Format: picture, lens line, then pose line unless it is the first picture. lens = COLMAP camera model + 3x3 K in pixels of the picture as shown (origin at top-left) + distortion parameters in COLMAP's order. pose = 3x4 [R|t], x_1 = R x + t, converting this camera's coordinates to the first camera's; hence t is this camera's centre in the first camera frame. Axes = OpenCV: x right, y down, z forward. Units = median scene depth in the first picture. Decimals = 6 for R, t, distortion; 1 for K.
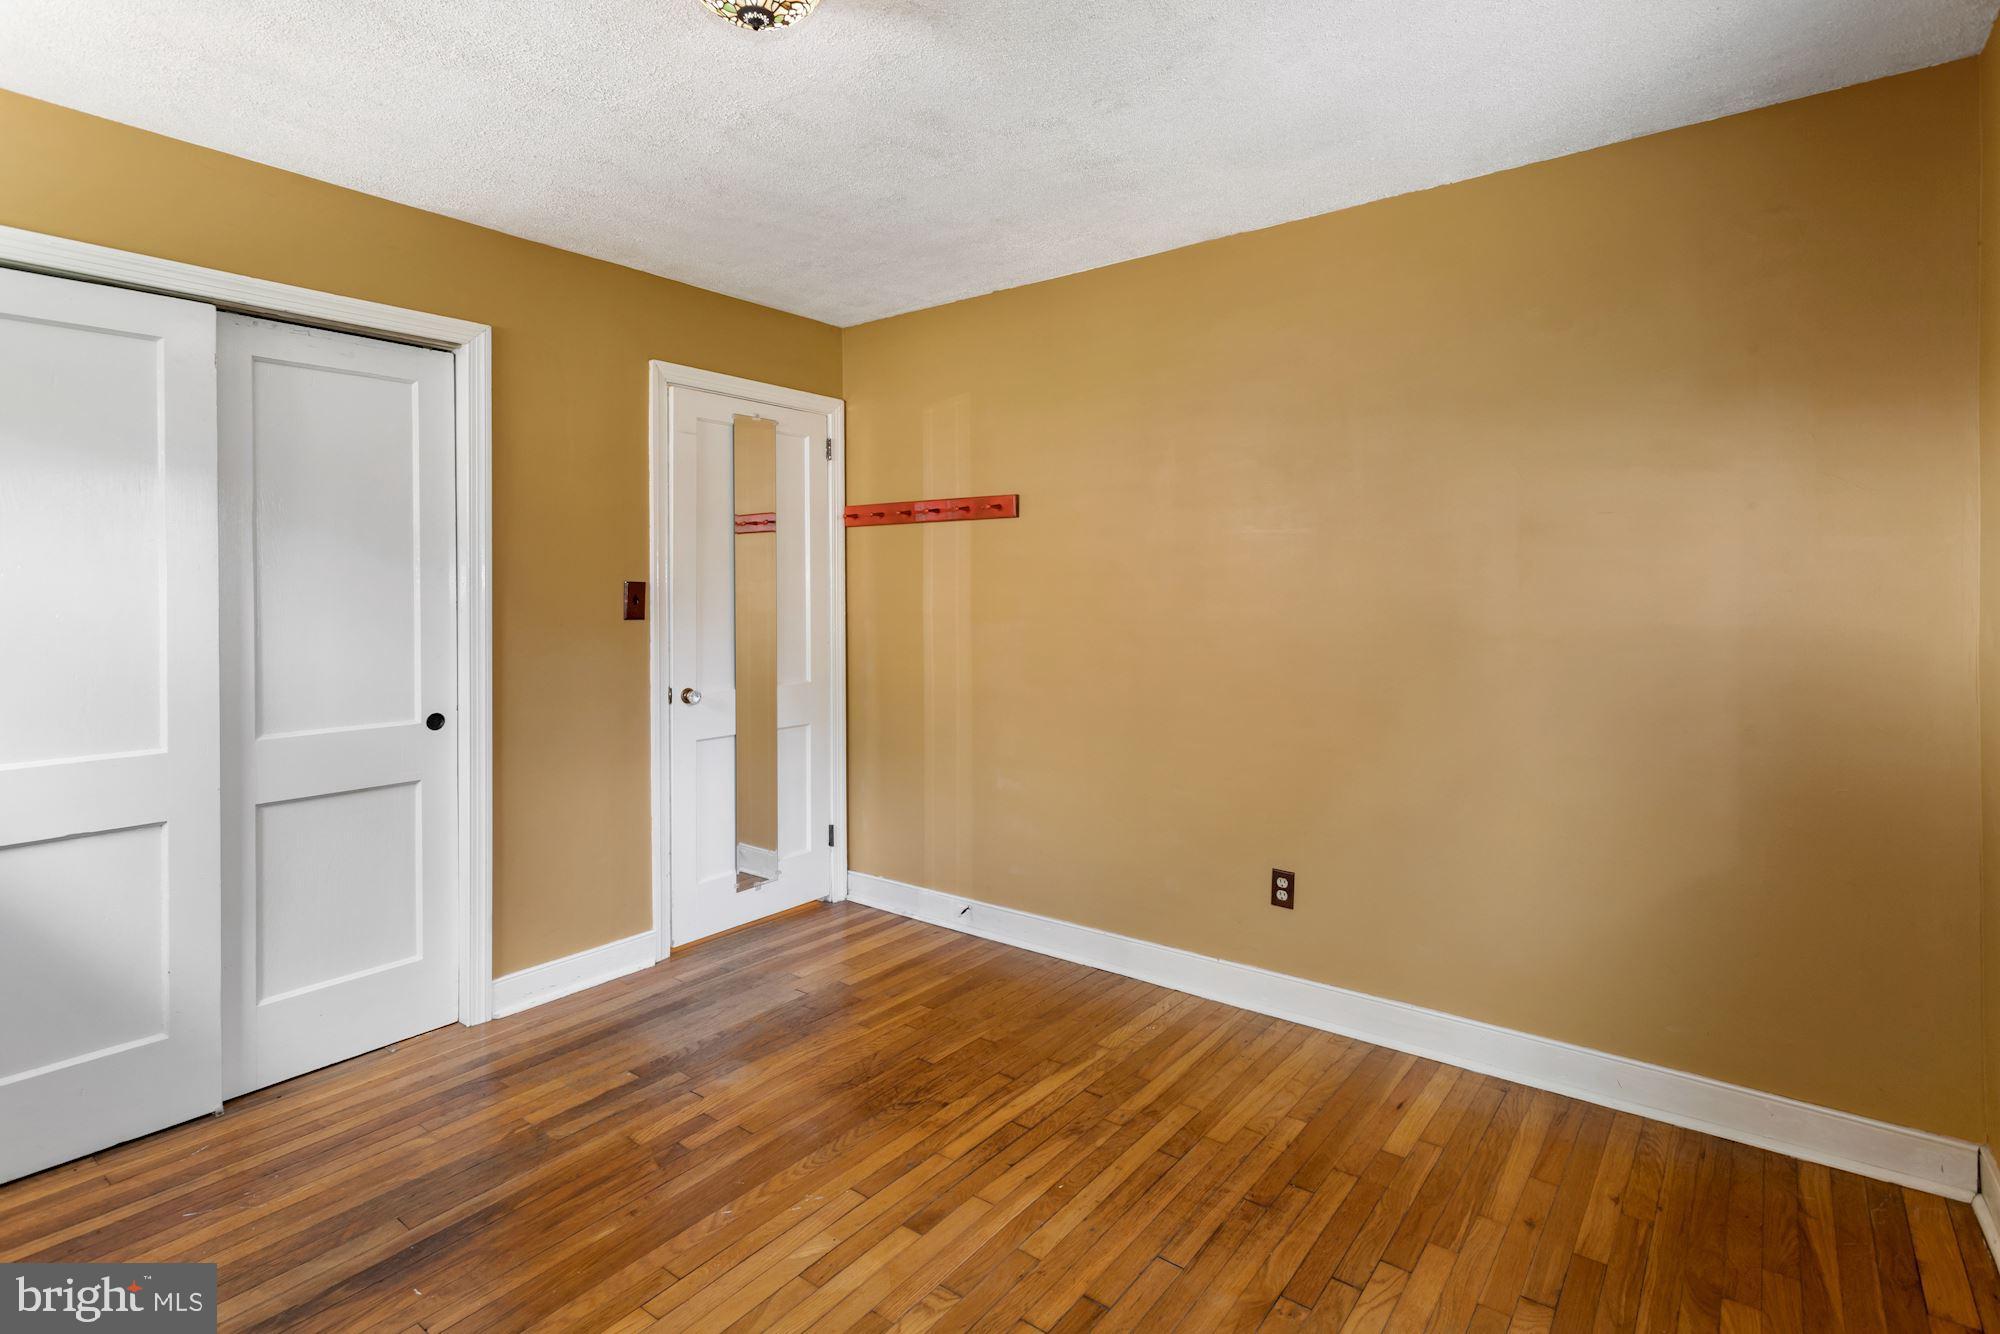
lens RADIAL K [[971.4, 0, 1008.6], [0, 971.4, 593.7], [0, 0, 1]] dist [0.003397, 0.000960]
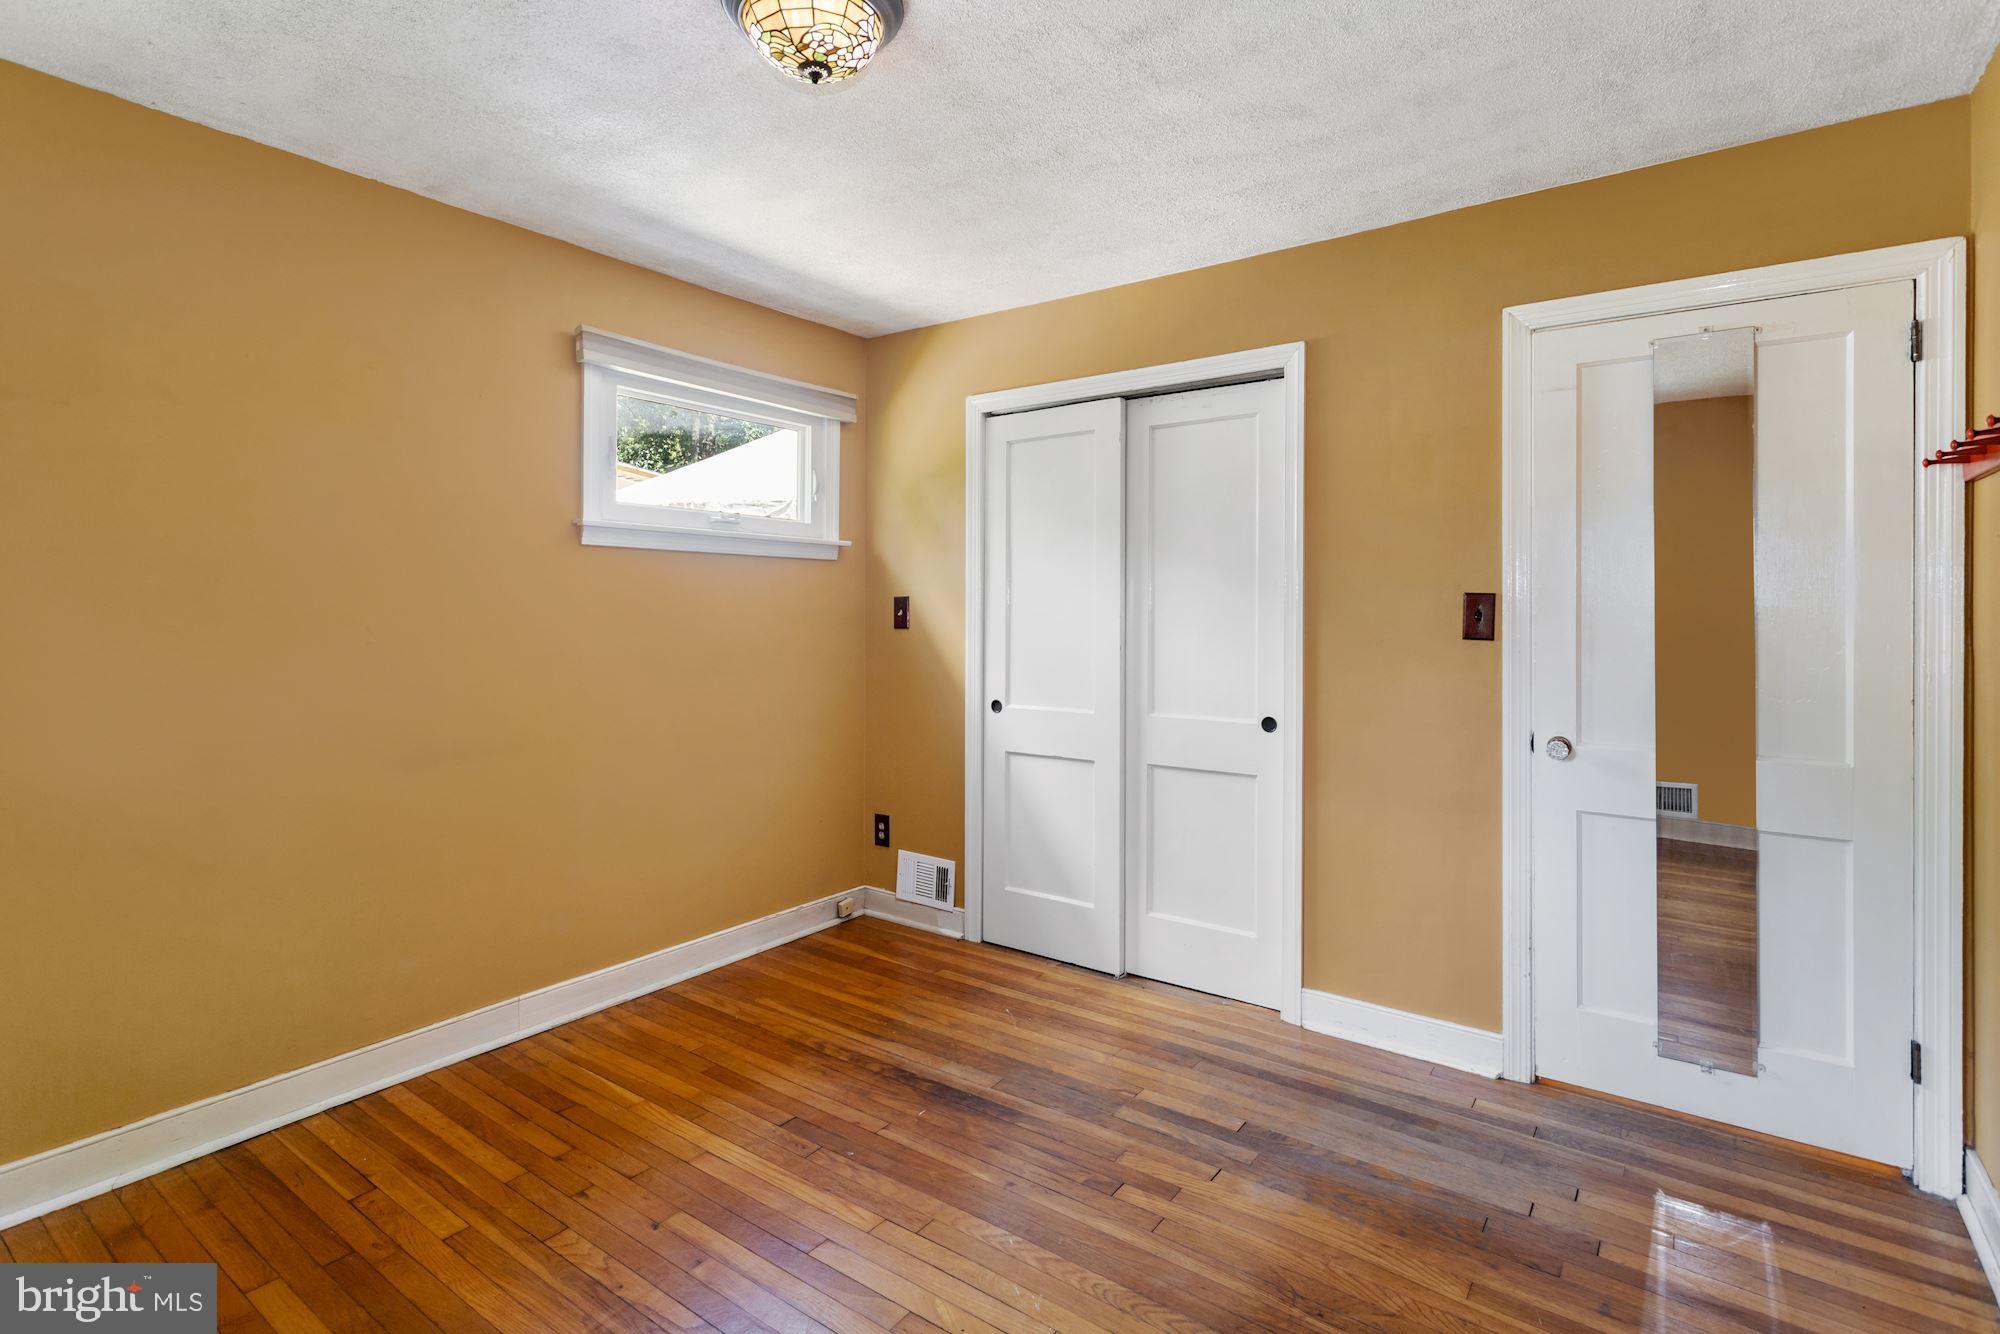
lens RADIAL K [[956.6, 0, 1001.8], [0, 956.6, 611.9], [0, 0, 1]] dist [0.001899, -0.000510]
pose [[0.024788, 0.010822, -0.999634, 0.498810], [-0.004683, 0.999932, 0.010709, -0.003679], [0.999682, 0.004416, 0.024837, 0.727166]]
